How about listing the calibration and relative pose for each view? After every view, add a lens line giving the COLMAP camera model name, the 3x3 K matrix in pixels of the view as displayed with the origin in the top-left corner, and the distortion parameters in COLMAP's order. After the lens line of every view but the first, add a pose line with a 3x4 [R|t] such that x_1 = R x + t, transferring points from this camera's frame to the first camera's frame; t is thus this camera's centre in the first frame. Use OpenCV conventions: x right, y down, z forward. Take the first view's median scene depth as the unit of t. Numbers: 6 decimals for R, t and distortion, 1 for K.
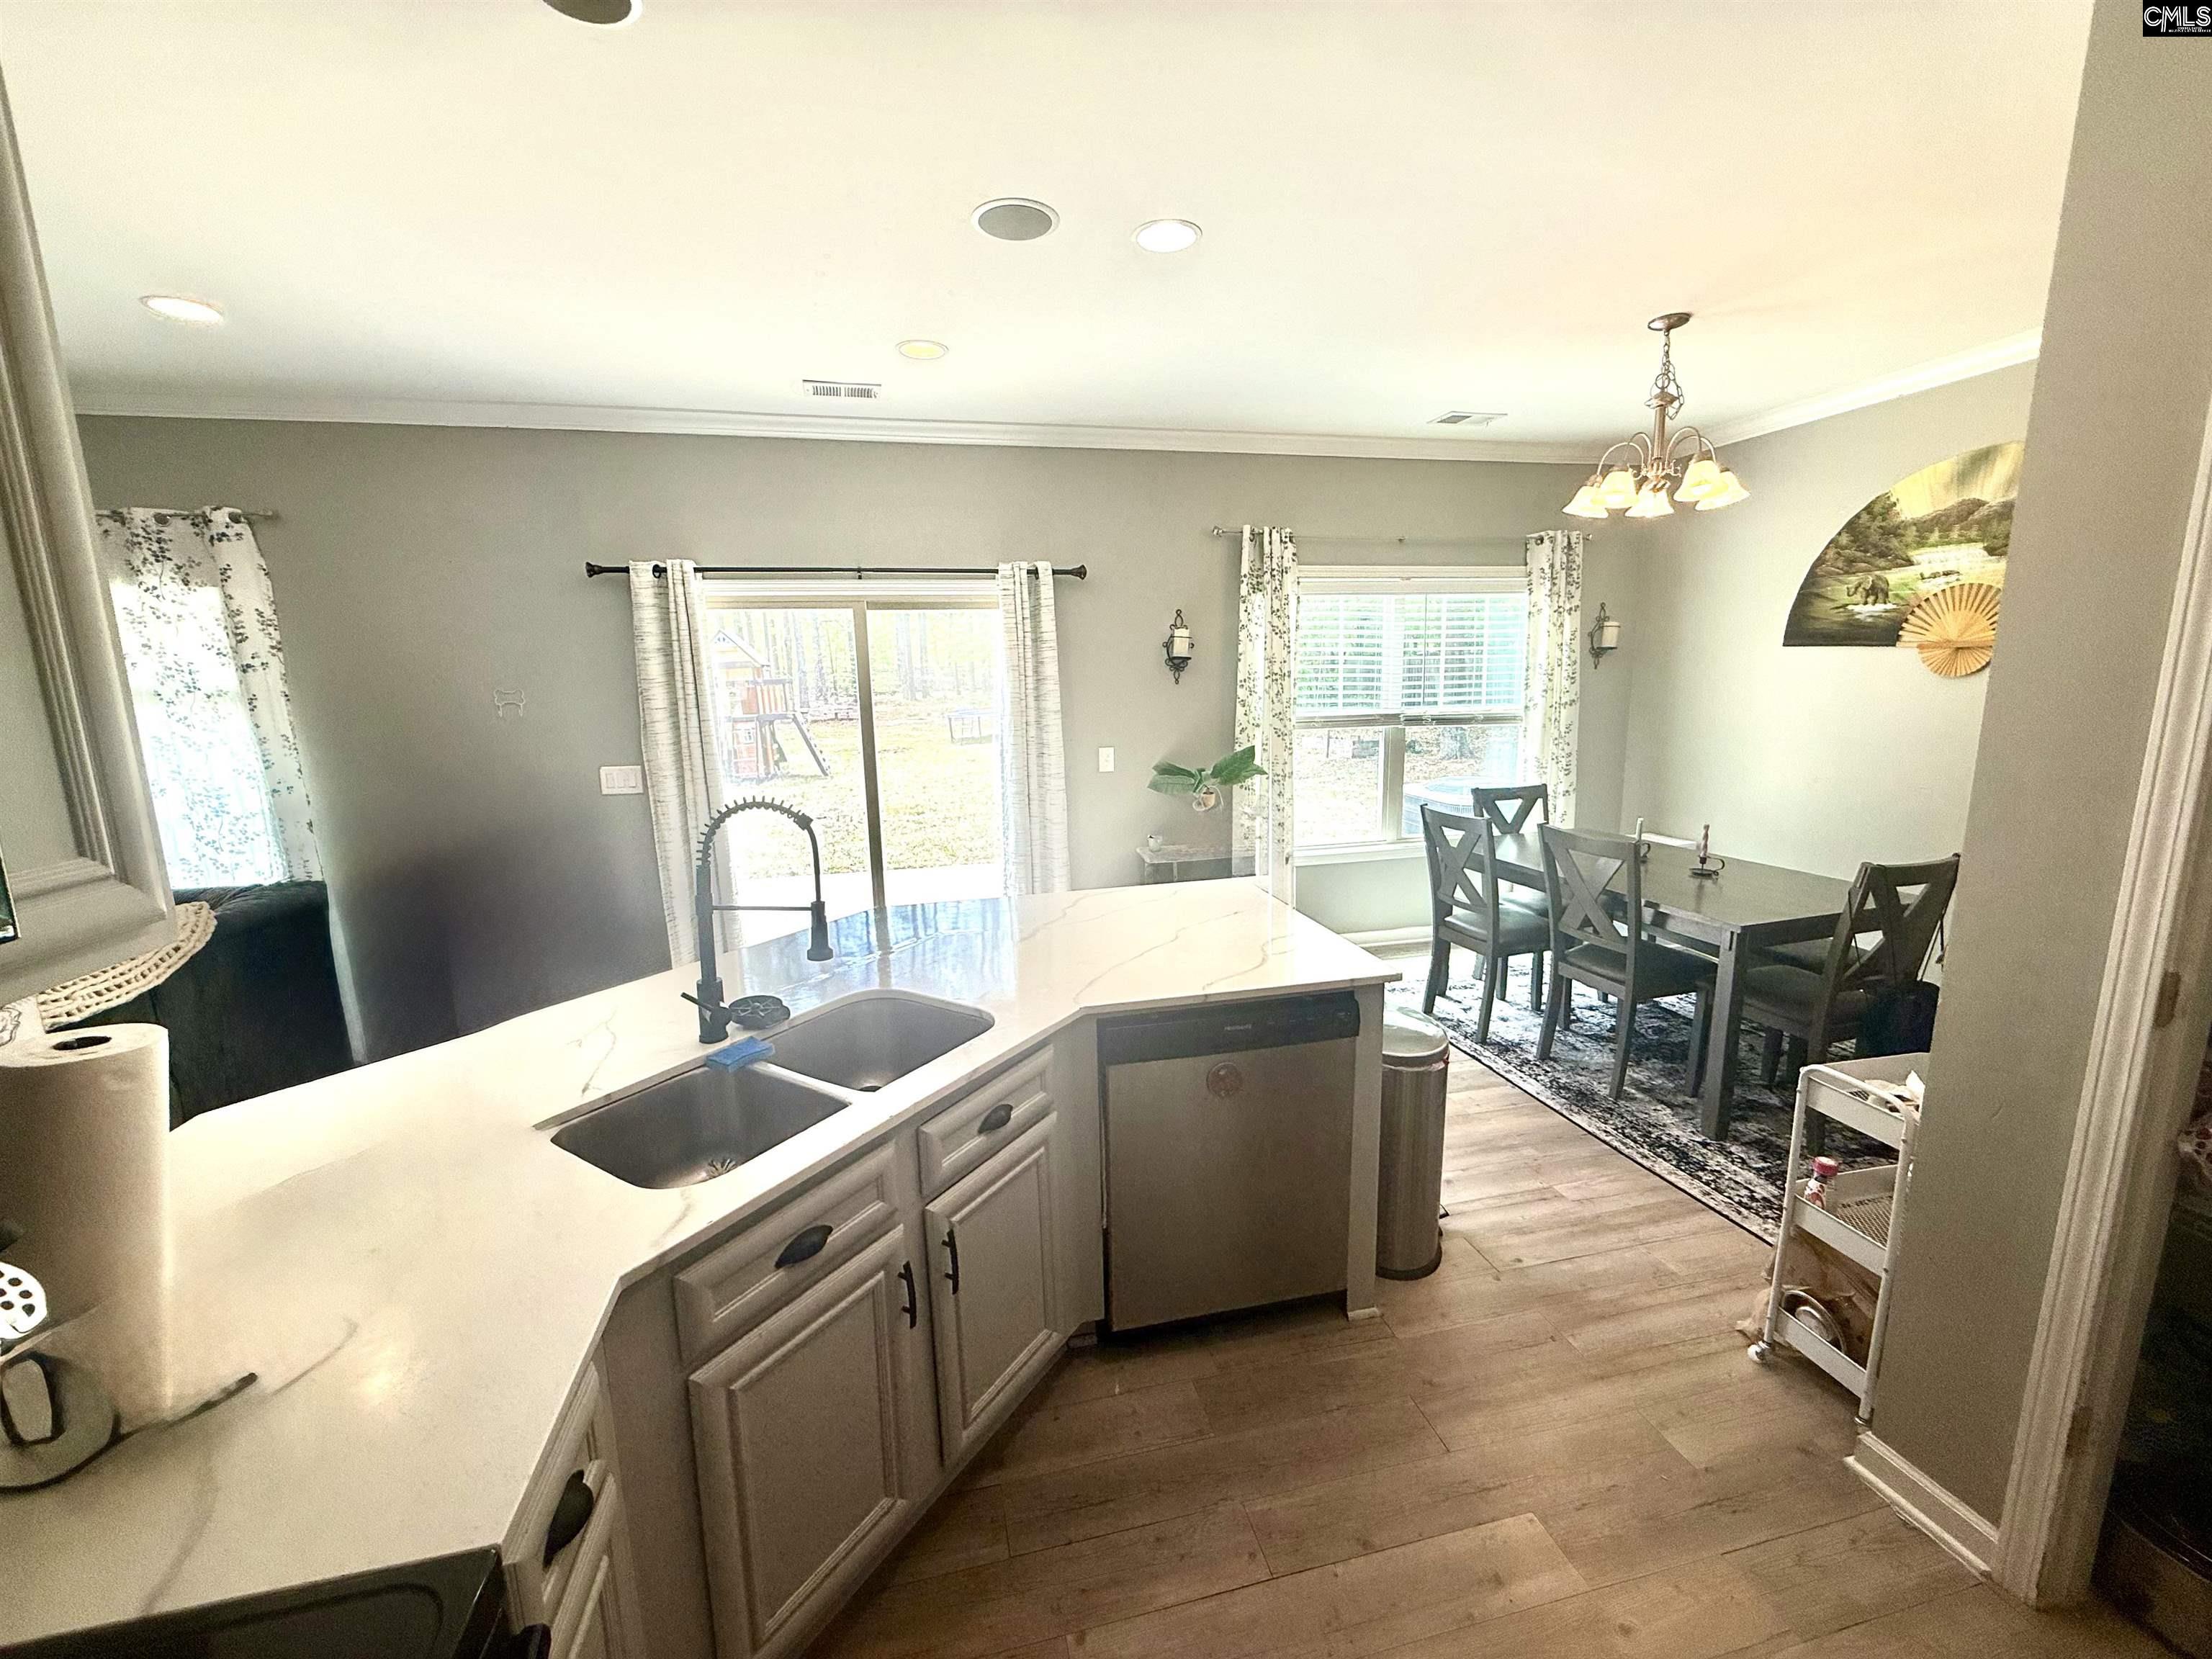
lens RADIAL K [[885.0, 0, 1097.9], [0, 885.0, 827.8], [0, 0, 1]] dist [0.000308, 0.000038]
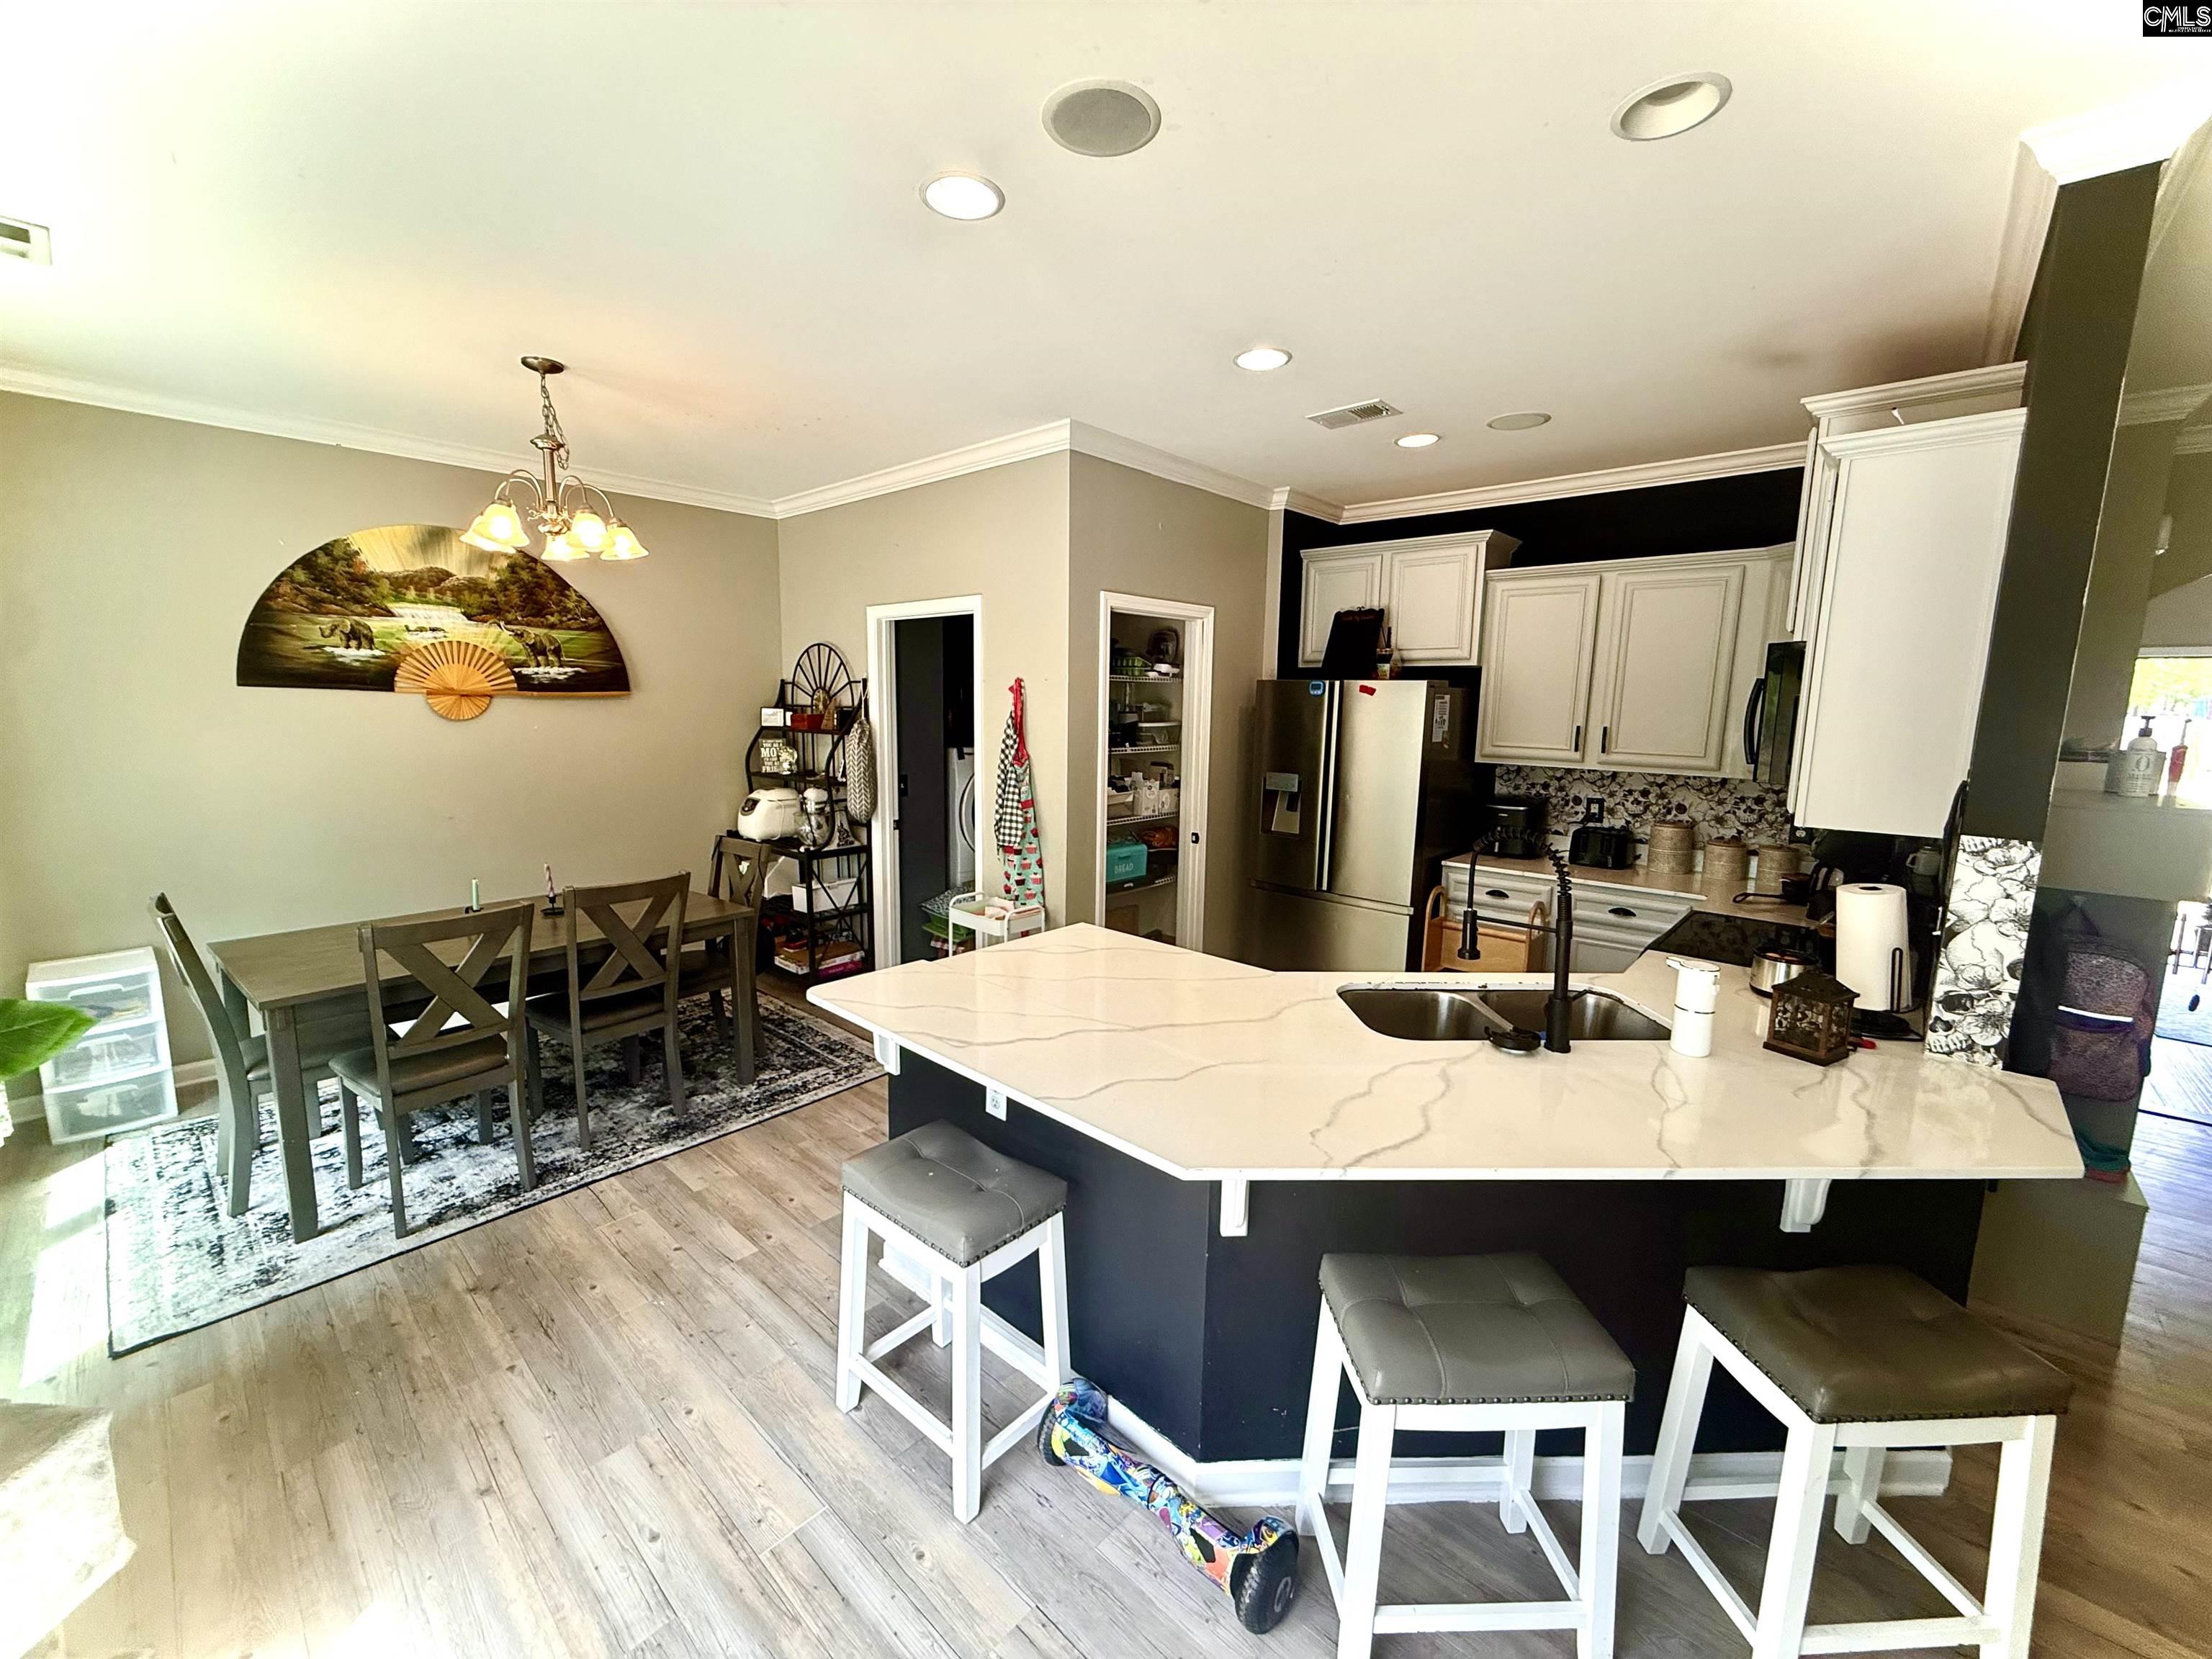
lens RADIAL K [[885.0, 0, 1101.6], [0, 885.0, 828.2], [0, 0, 1]] dist [0.000308, 0.000038]
pose [[-0.570447, -0.105244, 0.814563, -0.465055], [0.141886, 0.964219, 0.223944, -0.168732], [-0.808986, 0.243323, -0.535103, 0.945314]]
